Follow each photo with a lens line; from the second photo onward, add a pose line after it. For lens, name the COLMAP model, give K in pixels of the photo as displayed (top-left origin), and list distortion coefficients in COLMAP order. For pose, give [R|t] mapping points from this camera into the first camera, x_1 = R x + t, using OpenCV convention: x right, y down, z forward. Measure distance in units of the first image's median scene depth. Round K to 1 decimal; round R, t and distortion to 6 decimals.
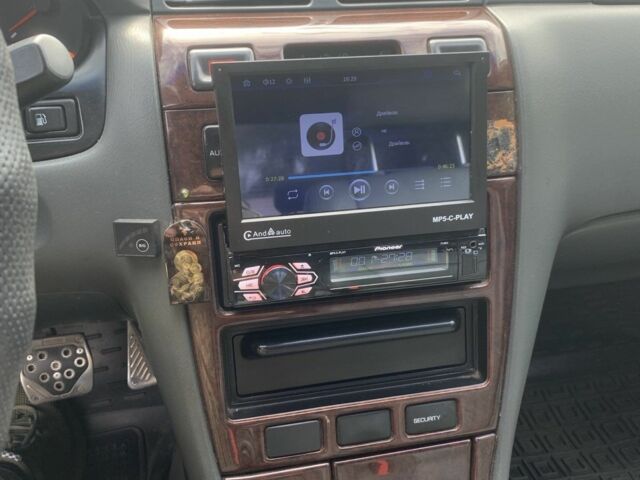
lens RADIAL K [[668.0, 0, 320.0], [0, 668.0, 240.0], [0, 0, 1]] dist [0.128373, -0.373185]
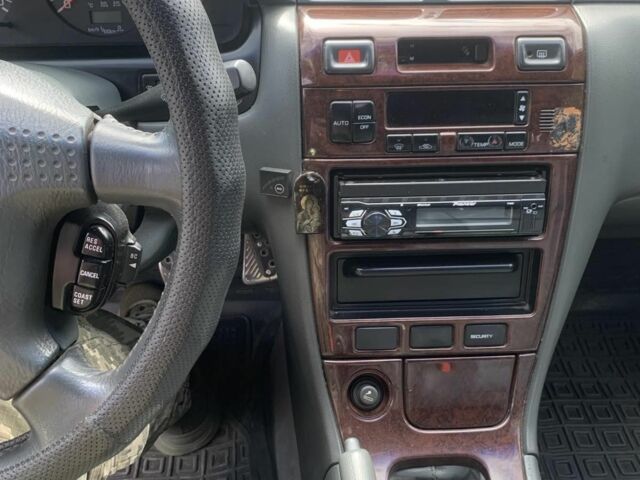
lens RADIAL K [[668.0, 0, 320.0], [0, 668.0, 240.0], [0, 0, 1]] dist [0.128373, -0.373185]
pose [[0.987344, 0.097624, -0.124984, -0.003099], [-0.079027, 0.986129, 0.145960, -0.083605], [0.137500, -0.134236, 0.981364, -0.296208]]
